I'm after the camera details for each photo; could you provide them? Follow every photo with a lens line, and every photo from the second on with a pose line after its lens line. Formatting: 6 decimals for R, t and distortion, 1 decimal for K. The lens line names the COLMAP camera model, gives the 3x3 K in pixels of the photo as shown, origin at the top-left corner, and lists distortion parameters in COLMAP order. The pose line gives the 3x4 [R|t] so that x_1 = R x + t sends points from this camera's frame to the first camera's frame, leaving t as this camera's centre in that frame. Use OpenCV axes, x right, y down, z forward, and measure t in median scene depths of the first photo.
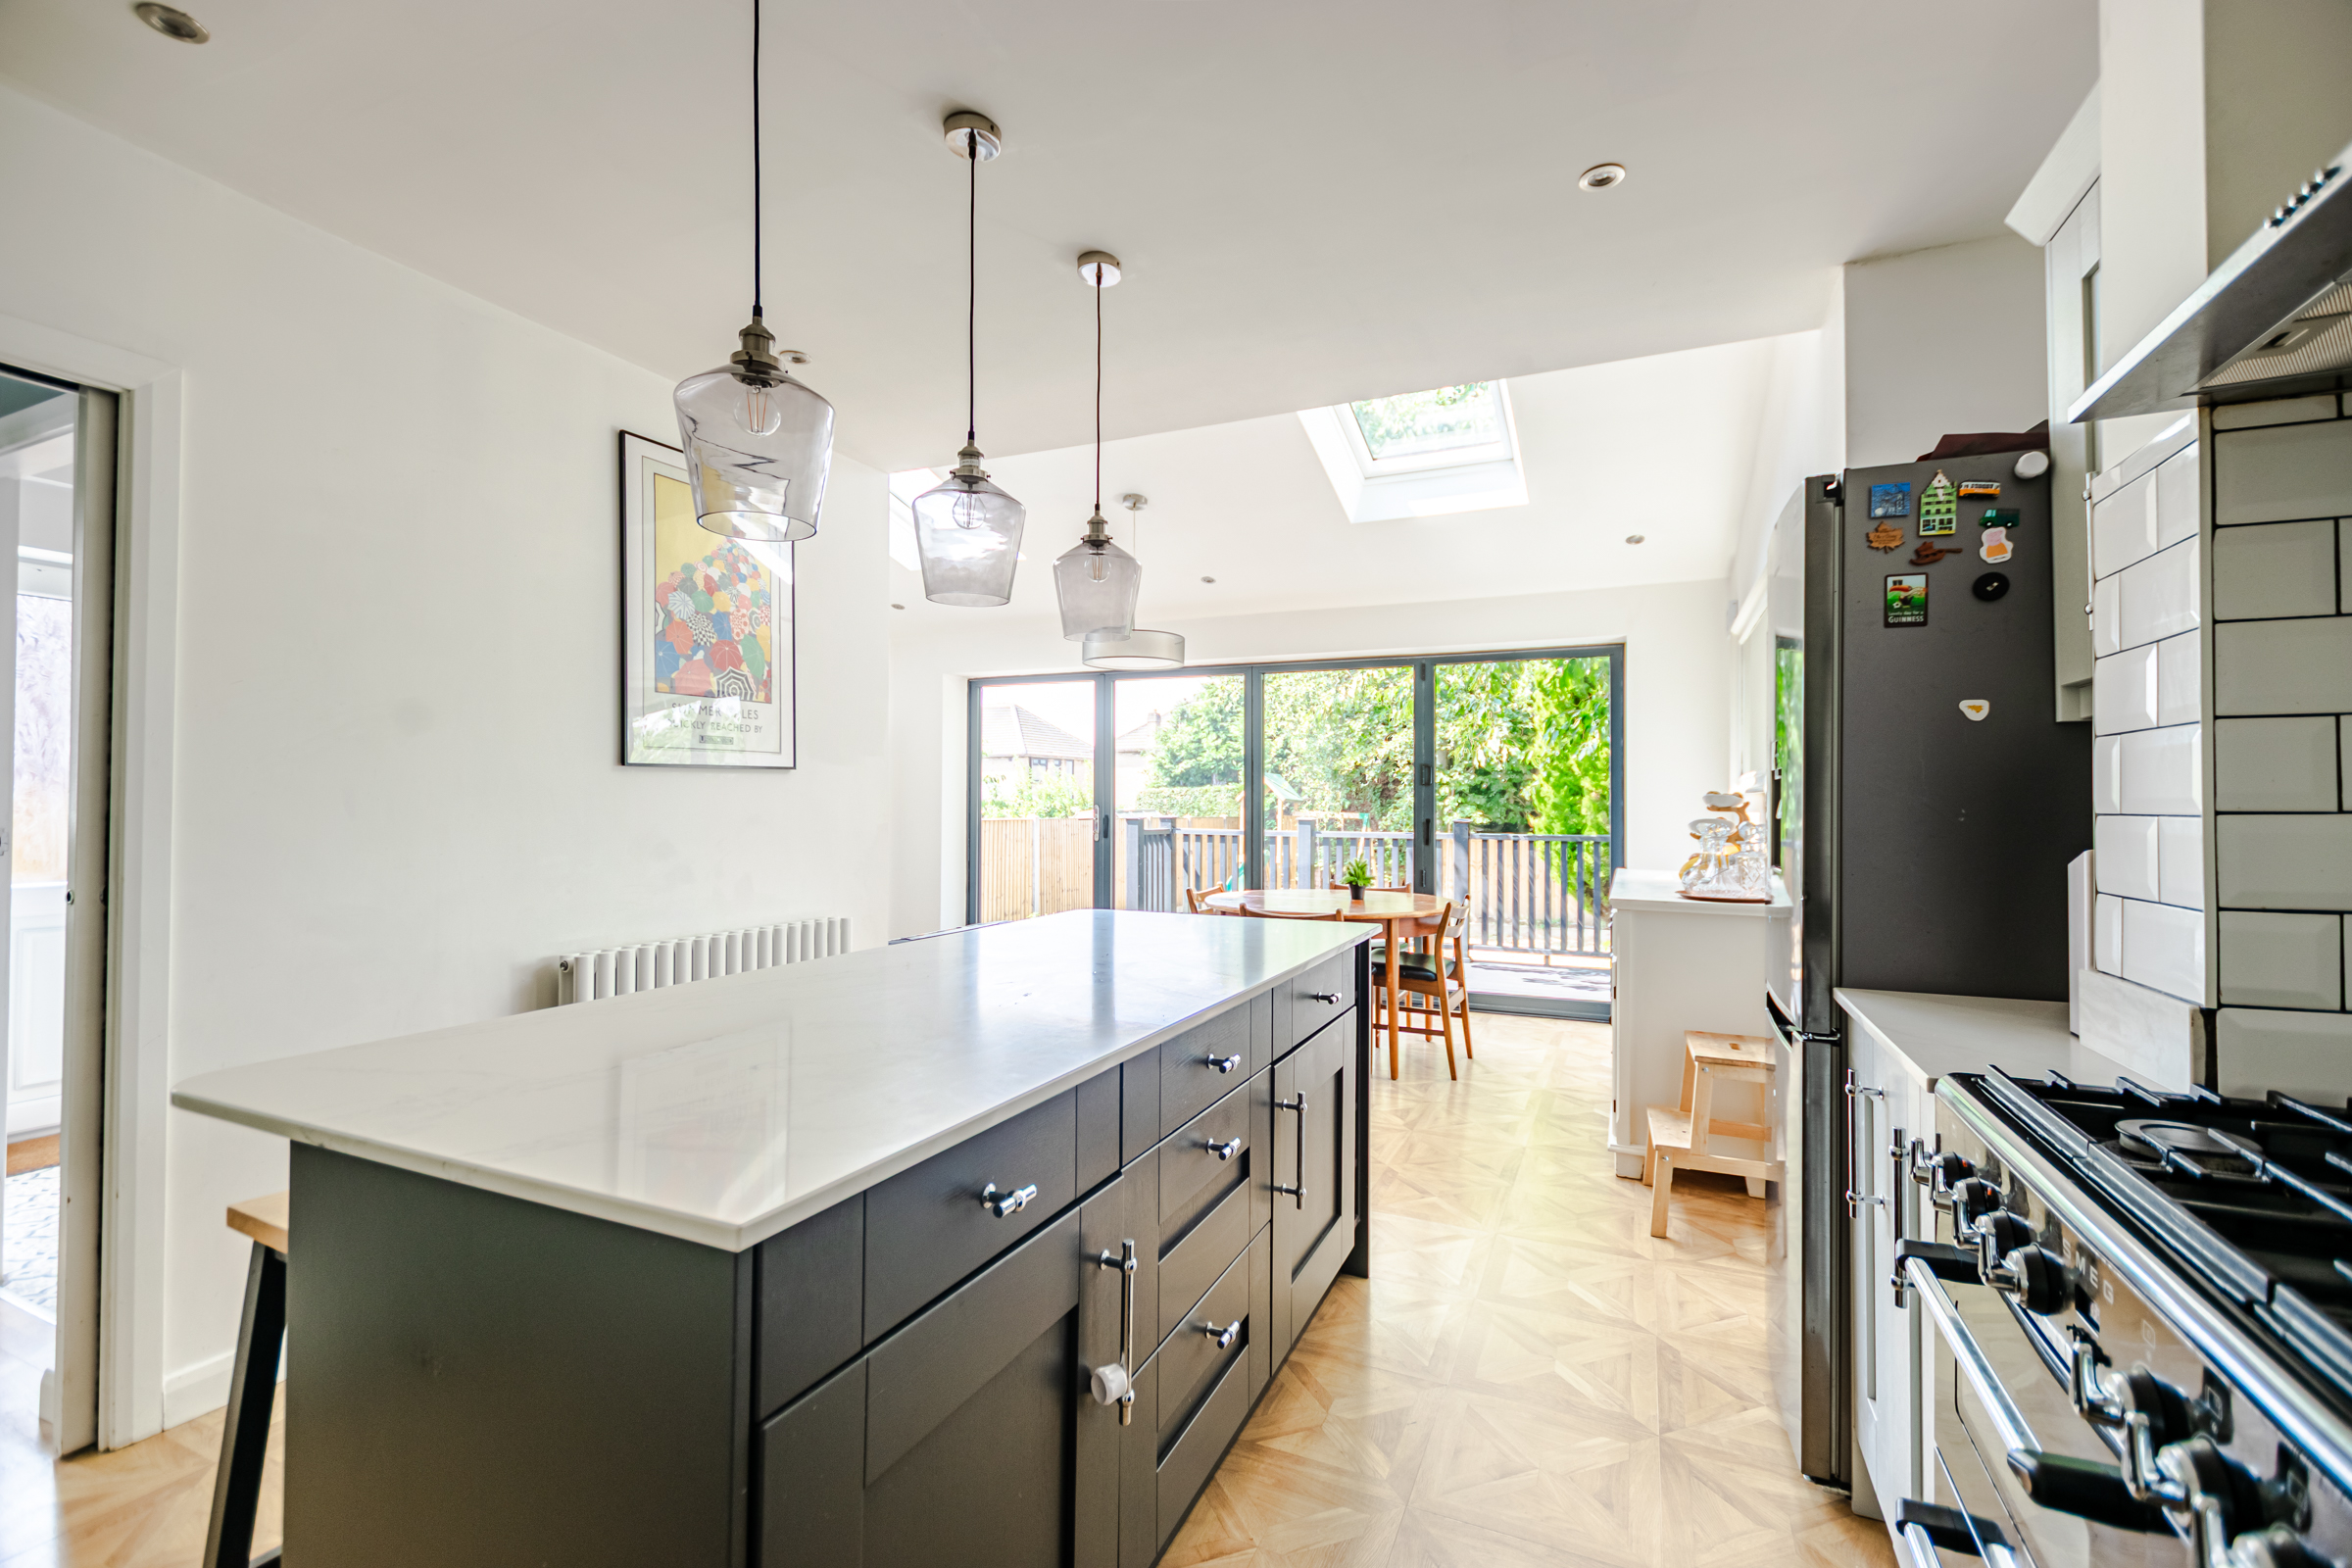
lens RADIAL K [[1007.3, 0, 1176.0], [0, 1007.3, 796.6], [0, 0, 1]] dist [0.013080, -0.006060]
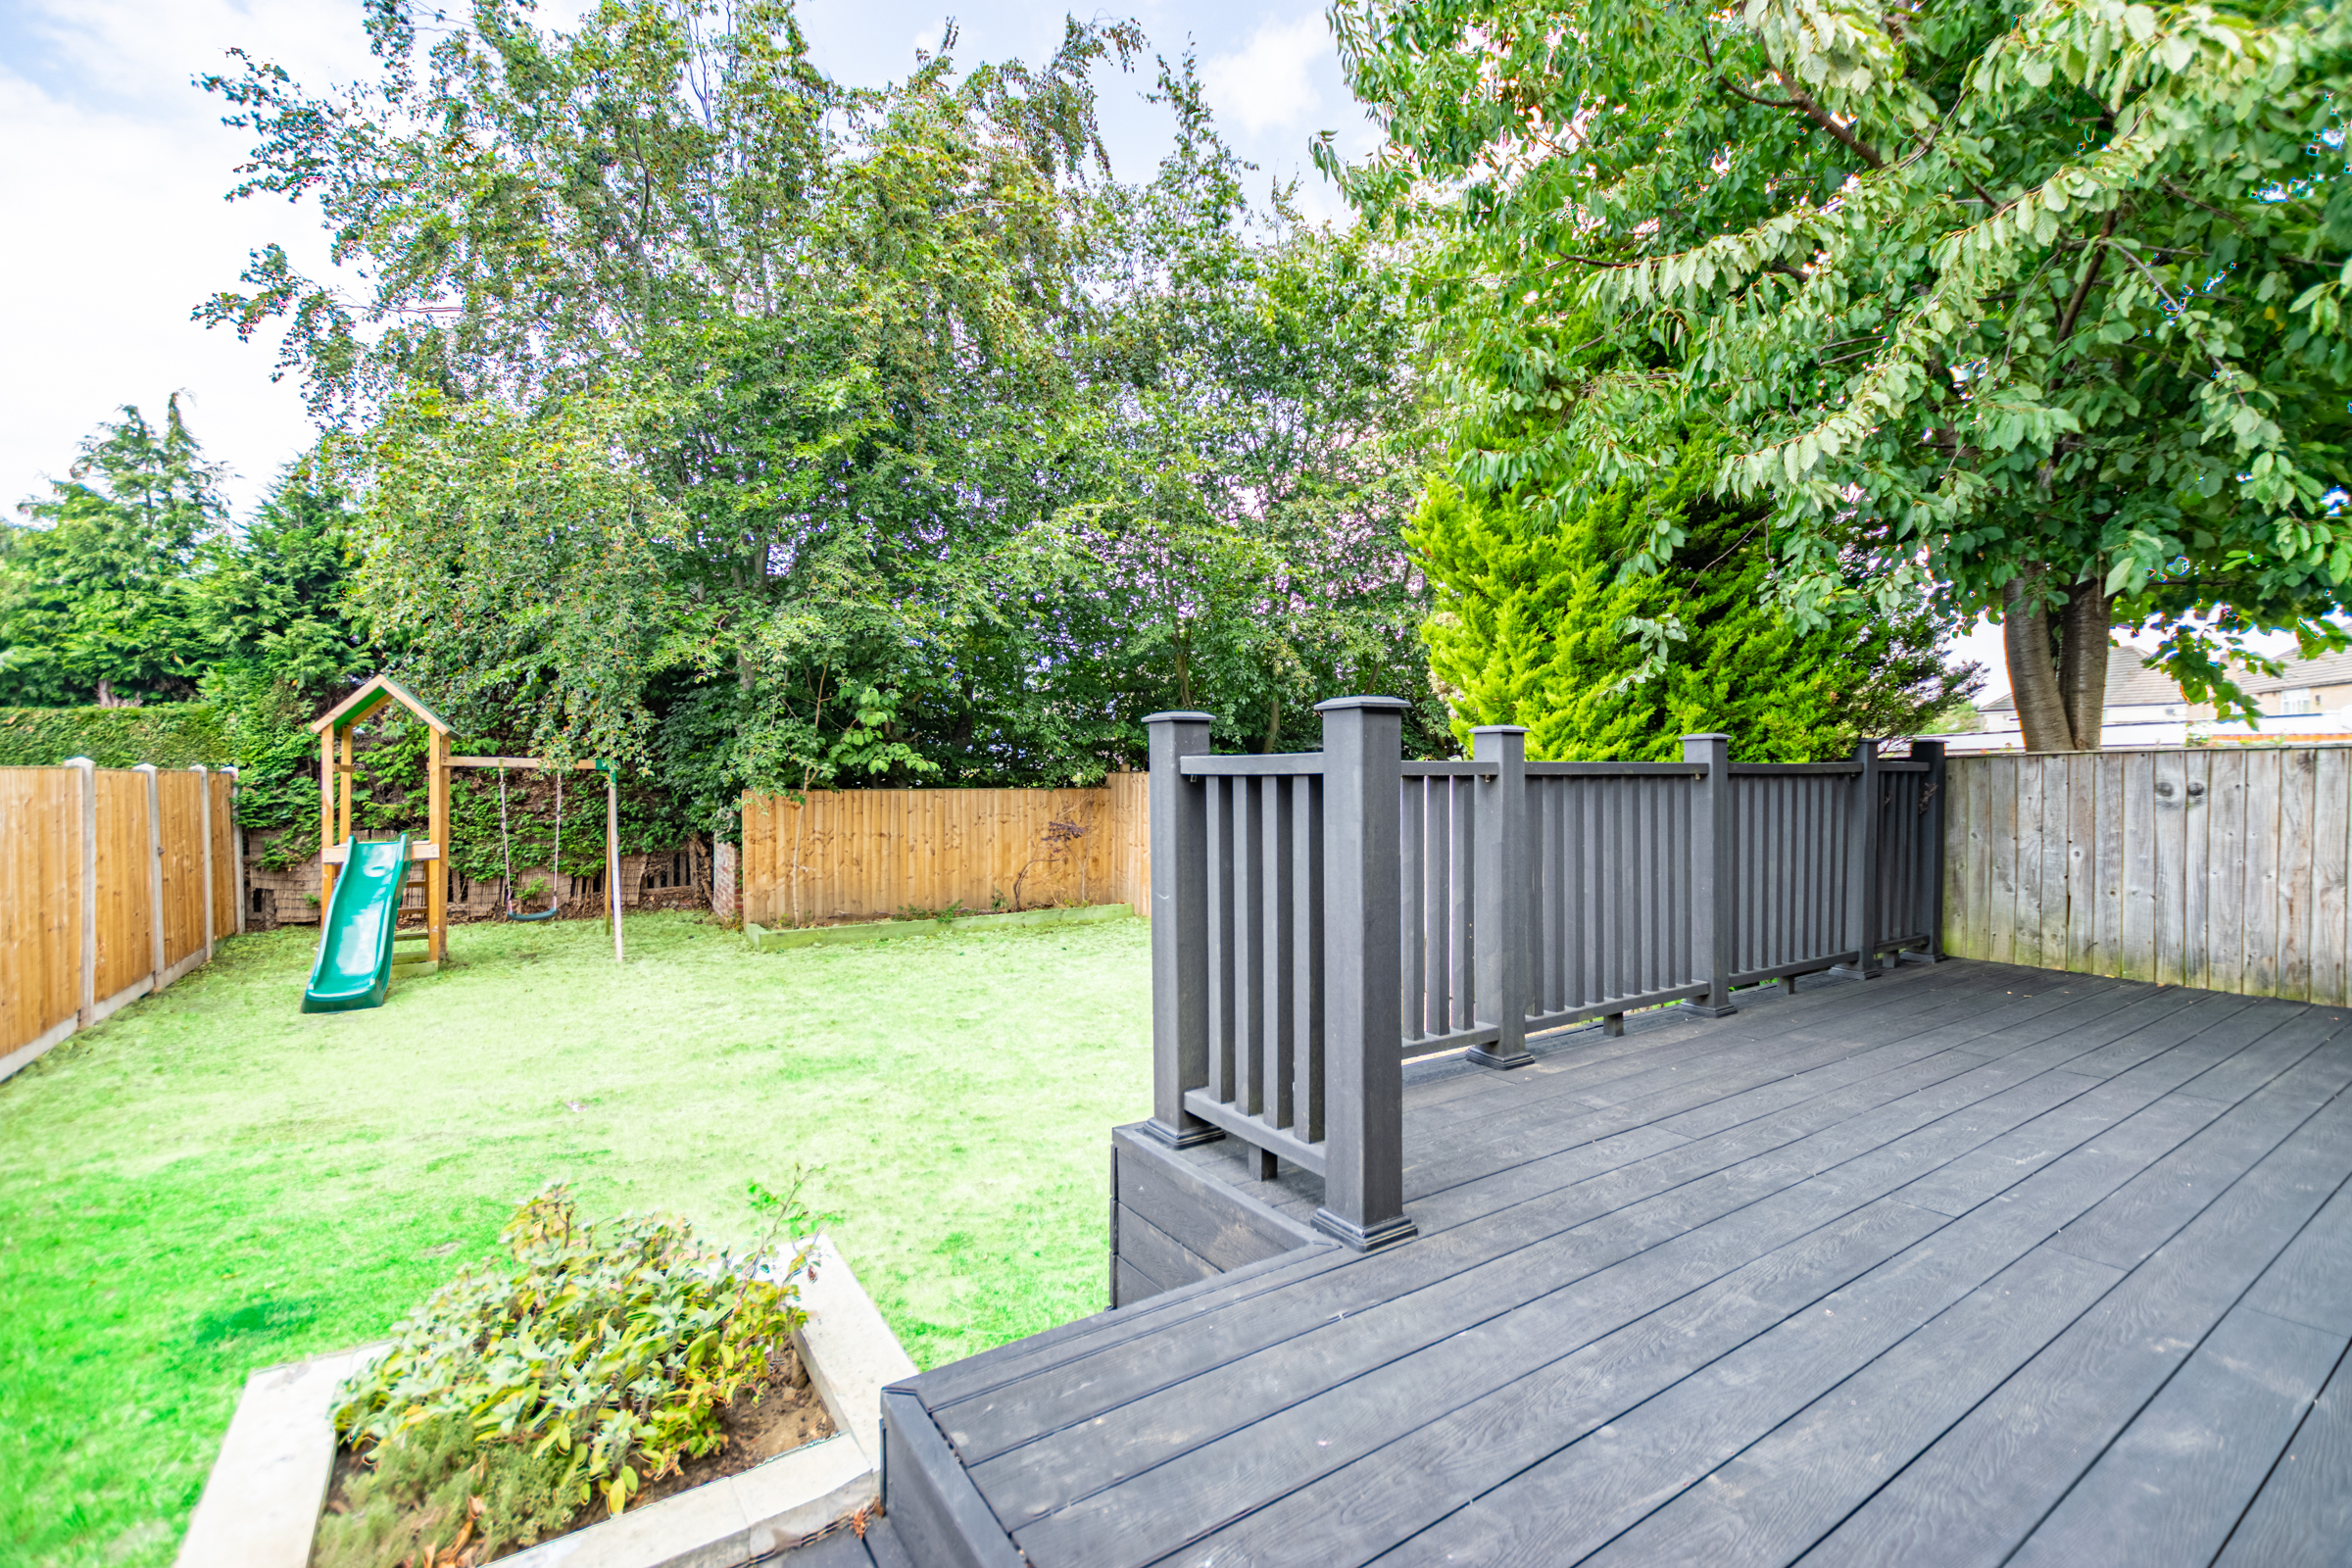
lens RADIAL K [[1007.3, 0, 1177.8], [0, 1007.3, 790.8], [0, 0, 1]] dist [0.013080, -0.006060]
pose [[0.530898, -0.024165, 0.847091, -0.273920], [-0.002975, 0.999534, 0.030378, 0.035410], [-0.847430, -0.018647, 0.530579, 0.896800]]
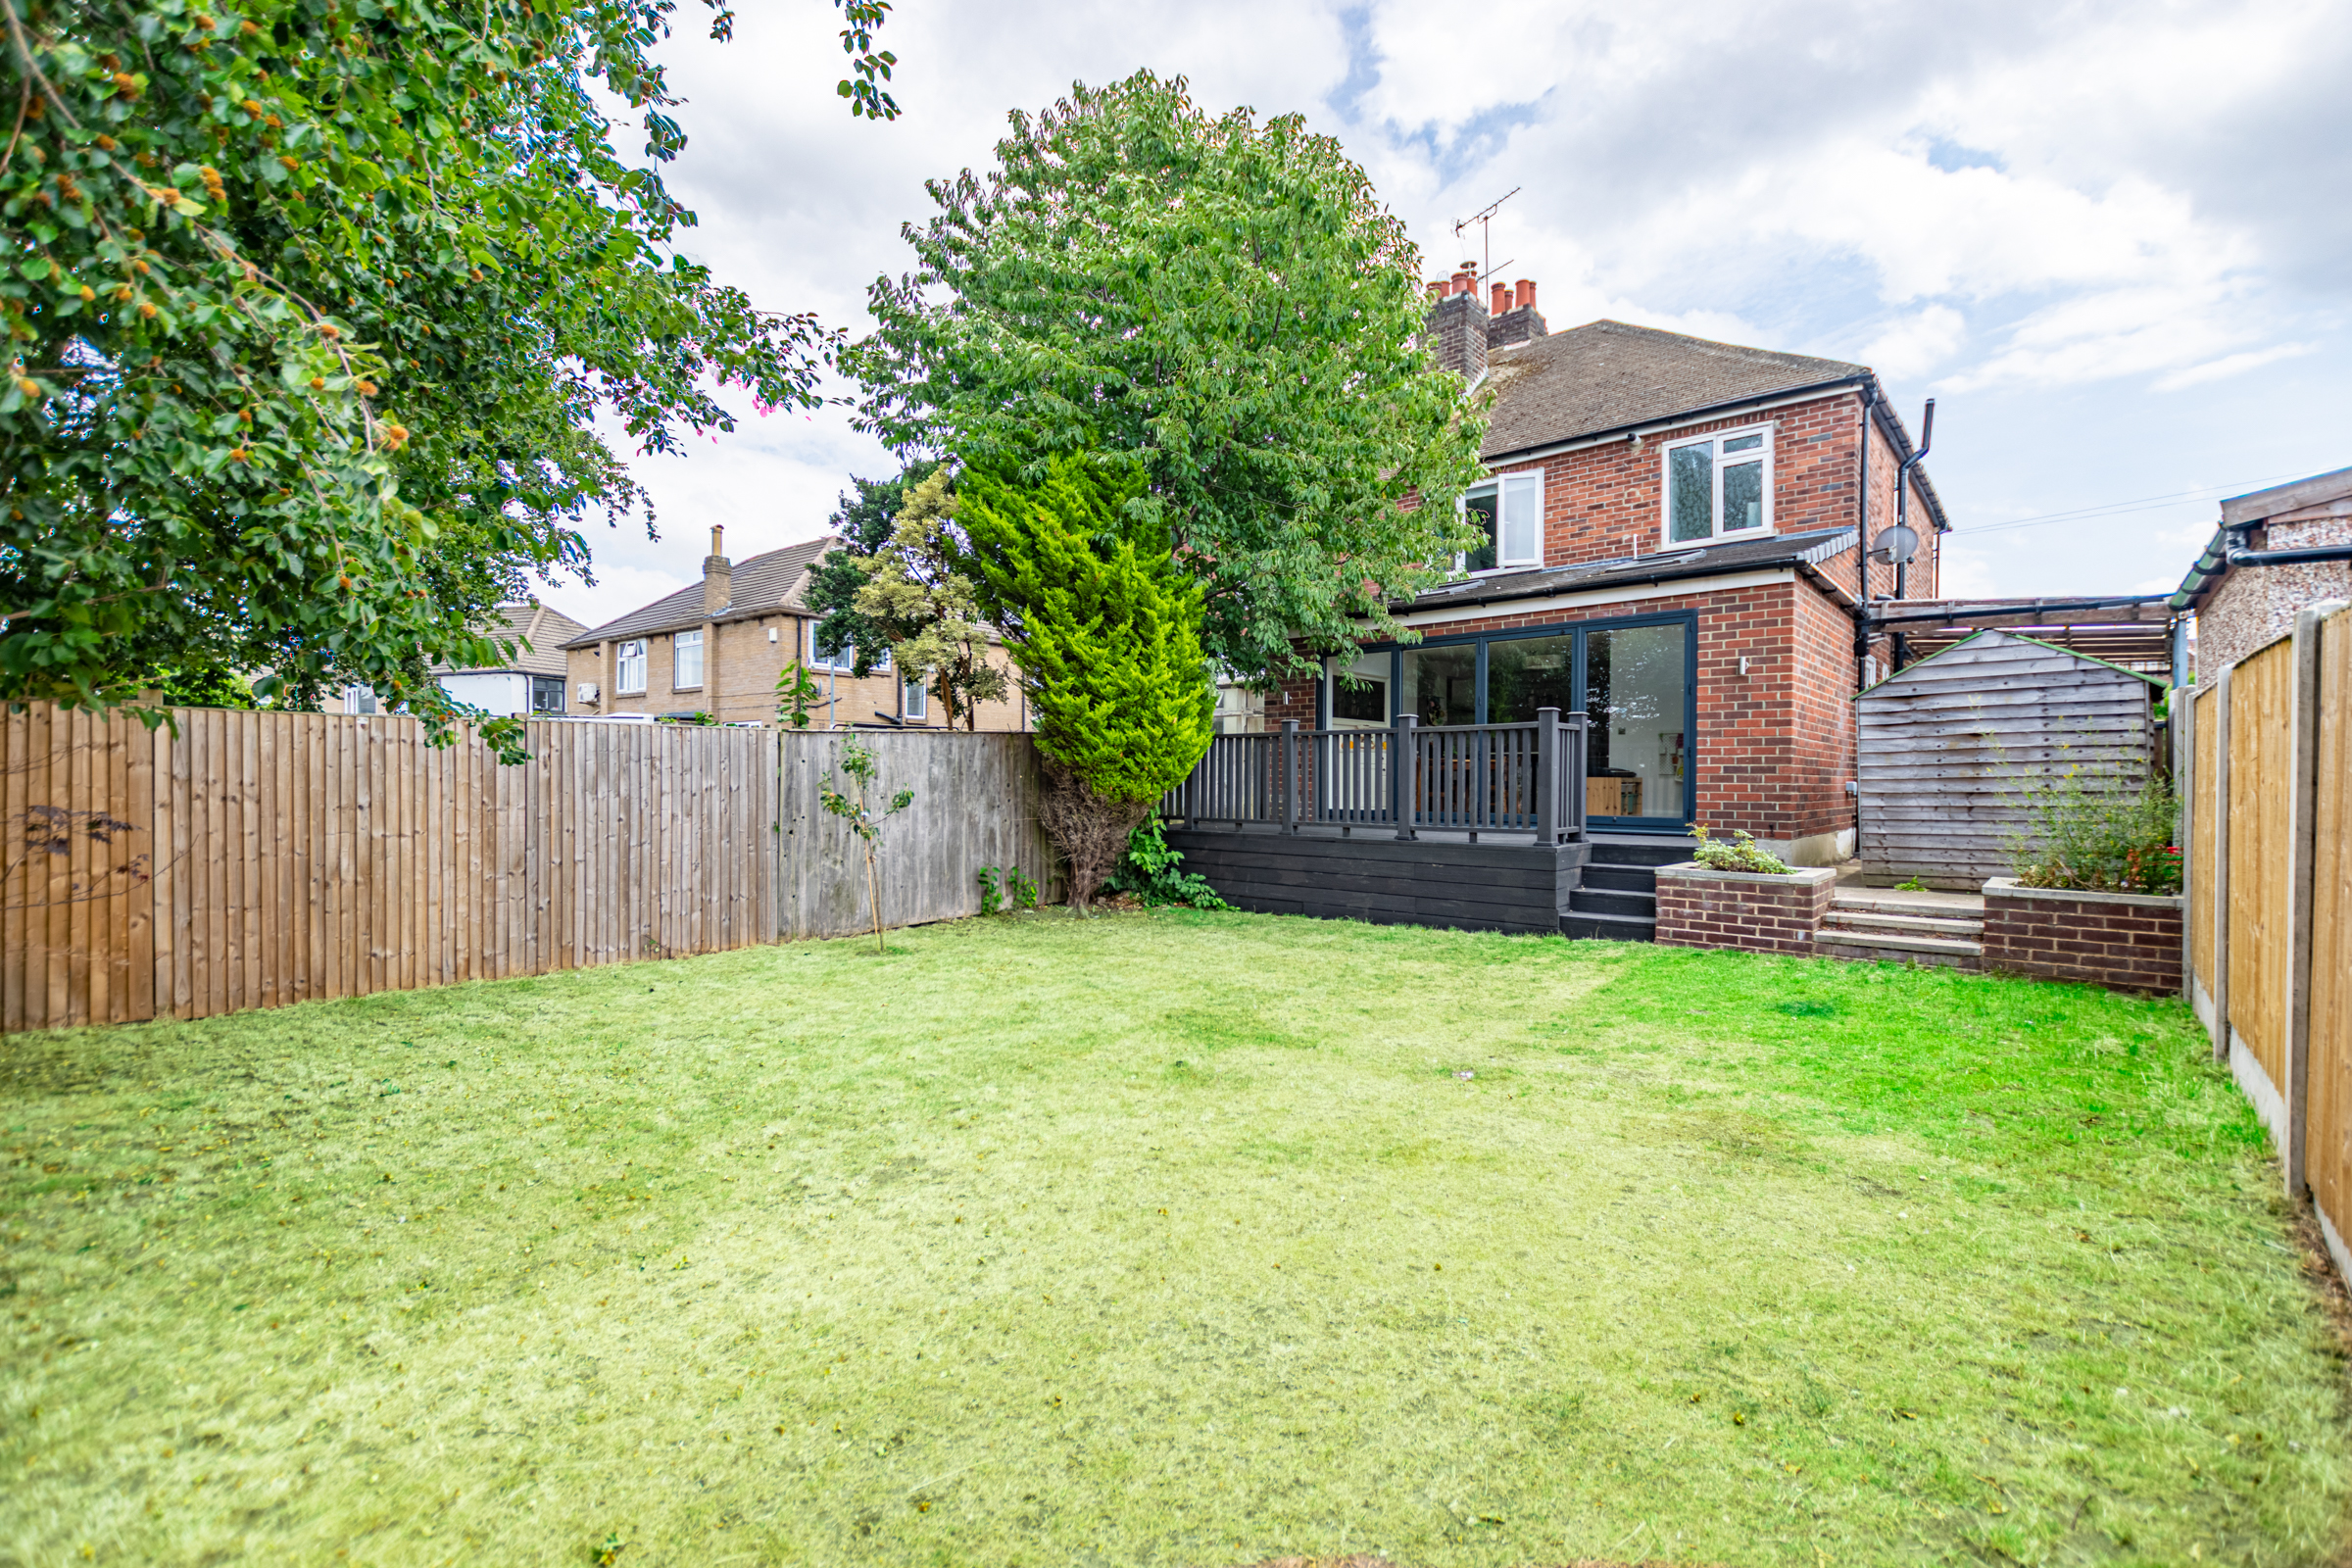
lens RADIAL K [[1007.3, 0, 1164.3], [0, 1007.3, 781.6], [0, 0, 1]] dist [0.013080, -0.006060]
pose [[-0.950746, -0.014427, 0.309636, 0.040916], [-0.014804, 0.999890, 0.001131, 0.096115], [-0.309618, -0.003509, -0.950854, 2.095913]]
